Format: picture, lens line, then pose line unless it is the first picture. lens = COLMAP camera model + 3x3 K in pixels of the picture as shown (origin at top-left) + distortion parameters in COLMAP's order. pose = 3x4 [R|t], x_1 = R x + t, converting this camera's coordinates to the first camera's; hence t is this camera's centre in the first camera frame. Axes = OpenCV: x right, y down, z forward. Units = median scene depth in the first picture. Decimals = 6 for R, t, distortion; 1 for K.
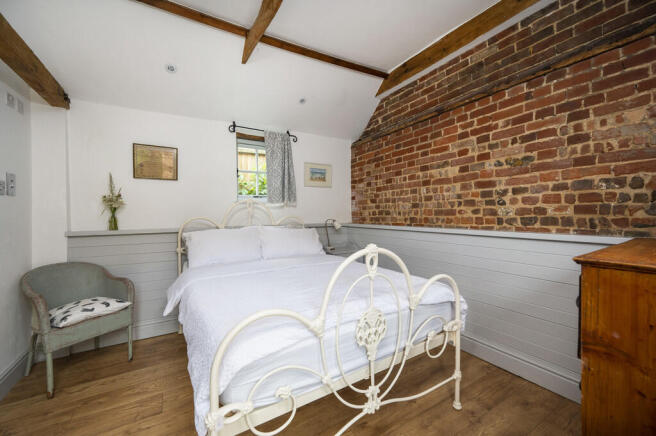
lens RADIAL K [[267.1, 0, 328.0], [0, 267.1, 218.0], [0, 0, 1]] dist [0.000381, 0.000161]
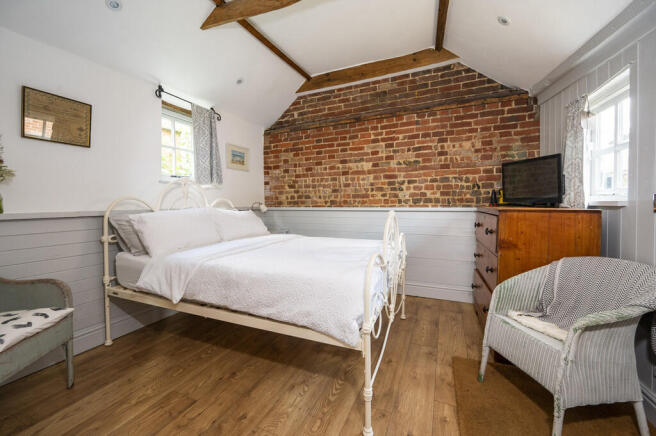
lens RADIAL K [[267.1, 0, 328.0], [0, 267.1, 218.0], [0, 0, 1]] dist [0.000381, 0.000161]
pose [[0.812967, -0.030544, 0.581508, -0.505886], [0.010420, 0.999227, 0.037916, 0.039108], [-0.582216, -0.024765, 0.812657, -0.005888]]
